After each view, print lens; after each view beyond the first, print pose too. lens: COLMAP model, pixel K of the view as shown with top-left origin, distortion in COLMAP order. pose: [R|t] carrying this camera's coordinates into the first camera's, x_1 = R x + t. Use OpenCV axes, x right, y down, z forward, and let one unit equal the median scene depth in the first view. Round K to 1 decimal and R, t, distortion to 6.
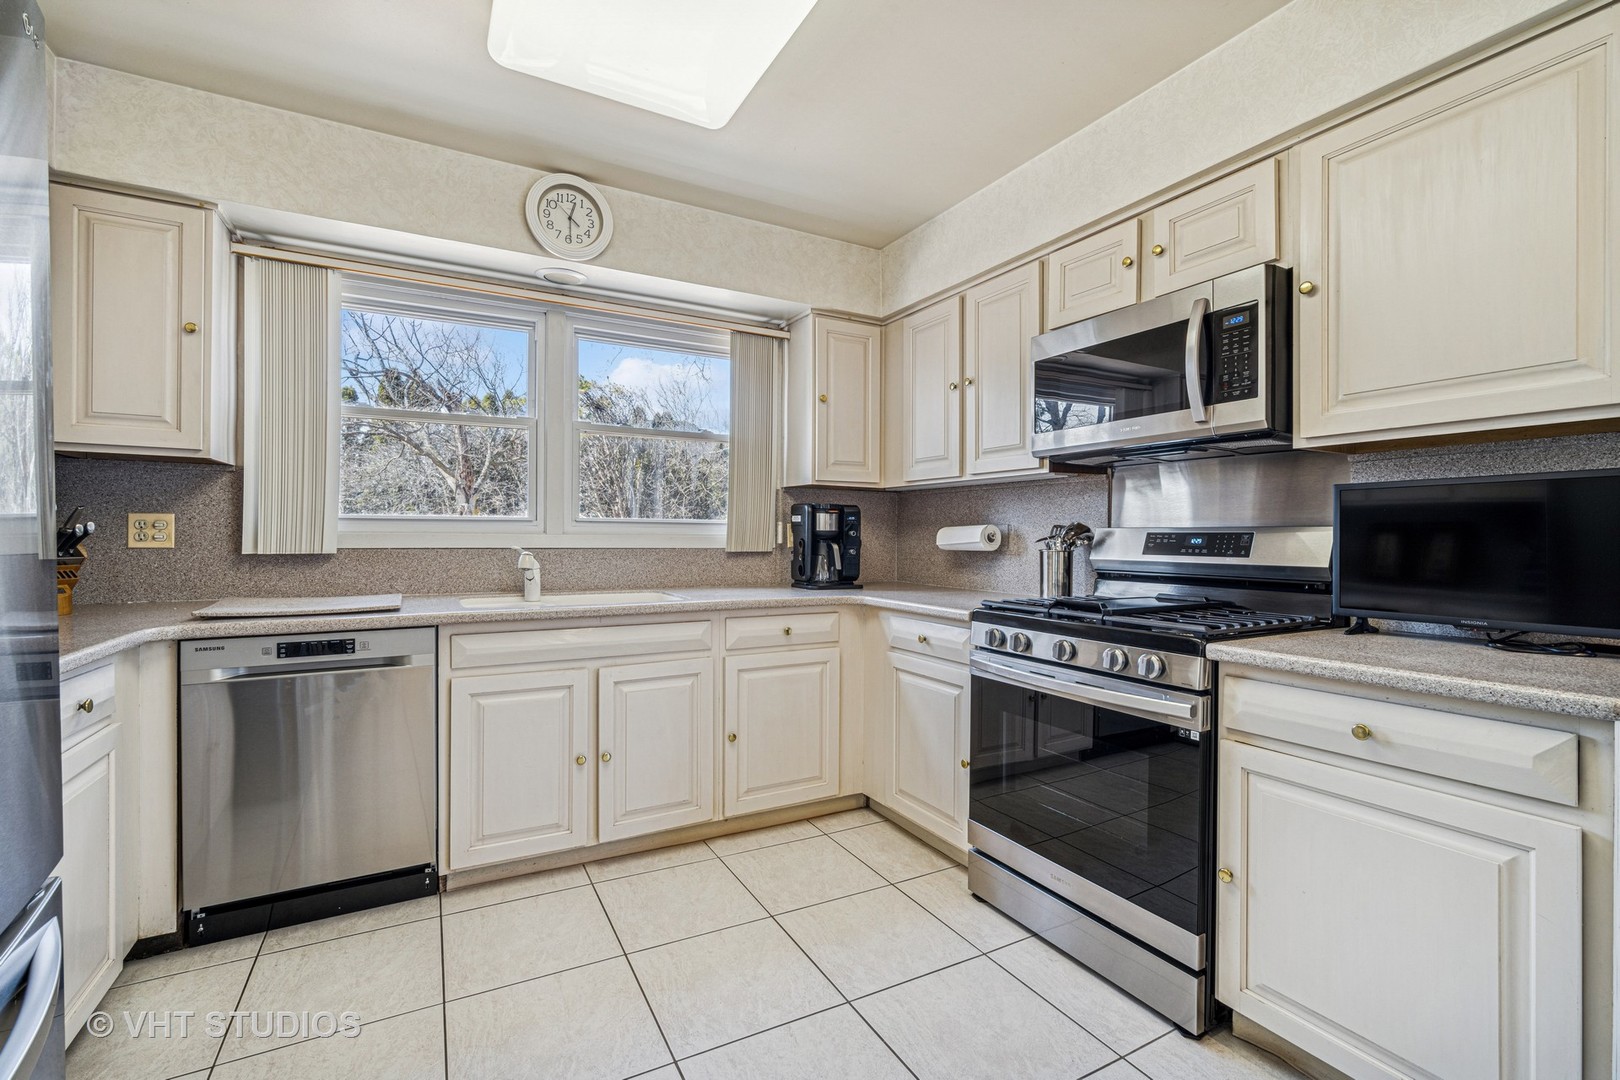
lens RADIAL K [[710.7, 0, 807.8], [0, 710.7, 538.0], [0, 0, 1]] dist [-0.005297, 0.000645]
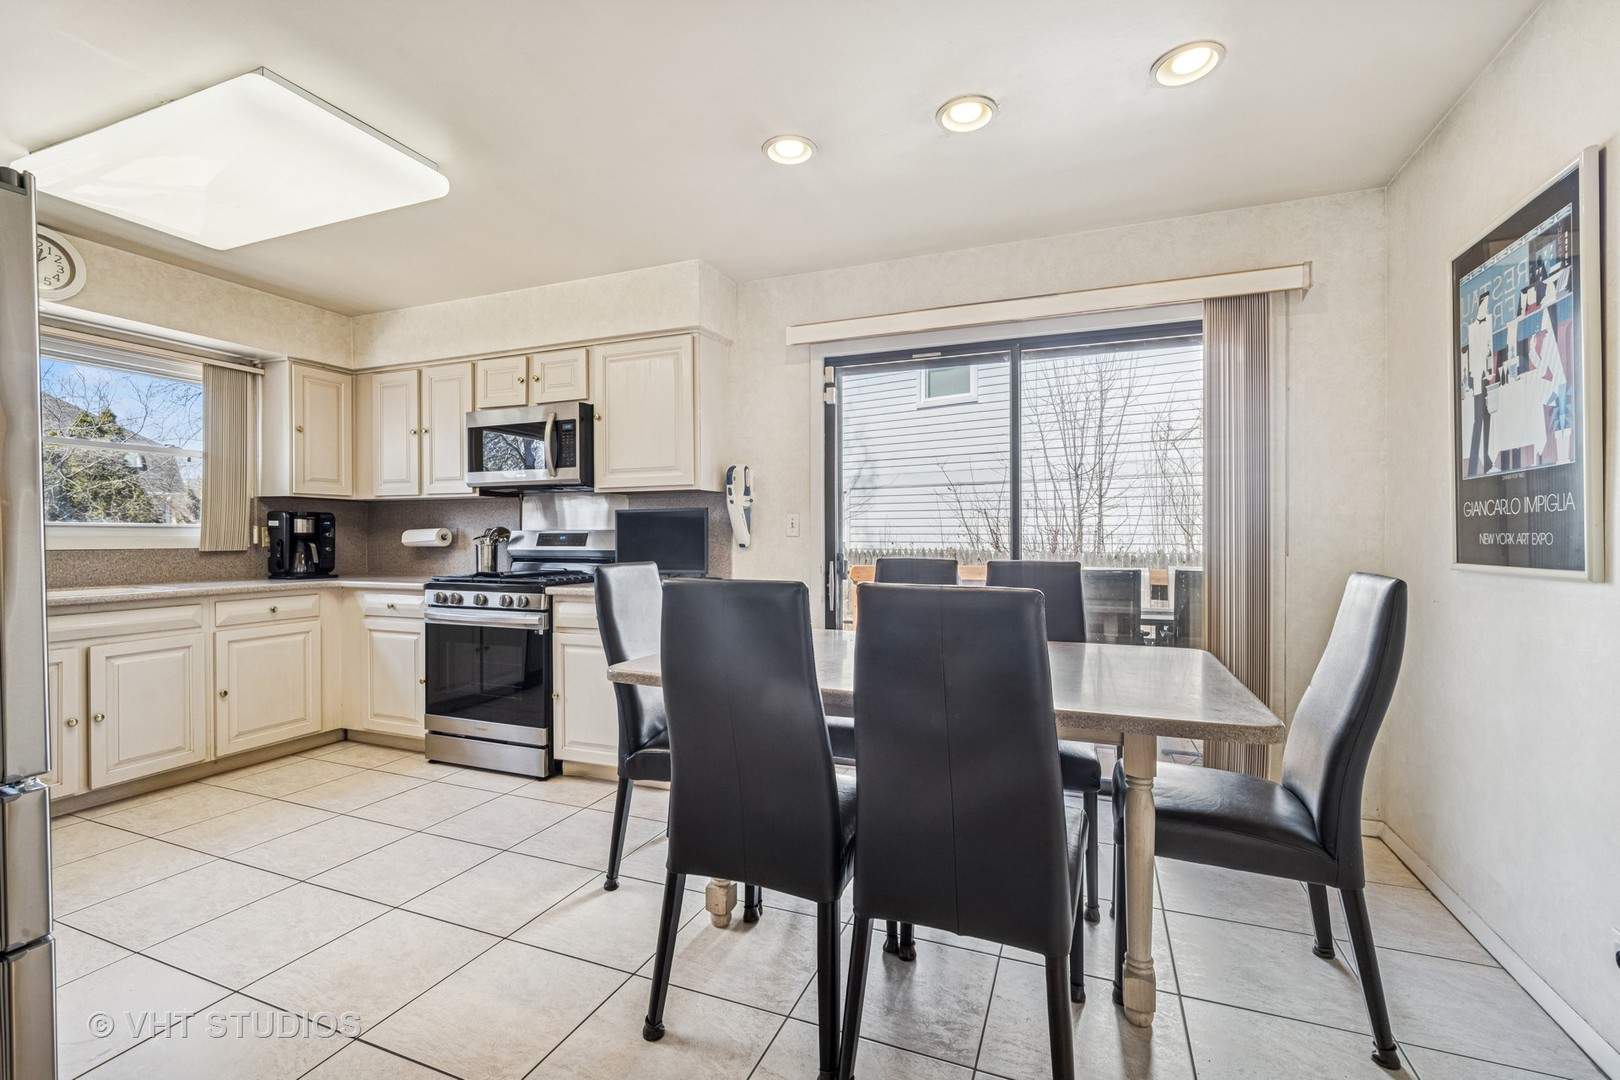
lens RADIAL K [[710.7, 0, 807.2], [0, 710.7, 537.5], [0, 0, 1]] dist [-0.005297, 0.000645]
pose [[0.771955, -0.009687, 0.635604, -0.102771], [0.009404, 0.999948, 0.003818, 0.002026], [-0.635608, 0.003030, 0.772006, -0.670418]]
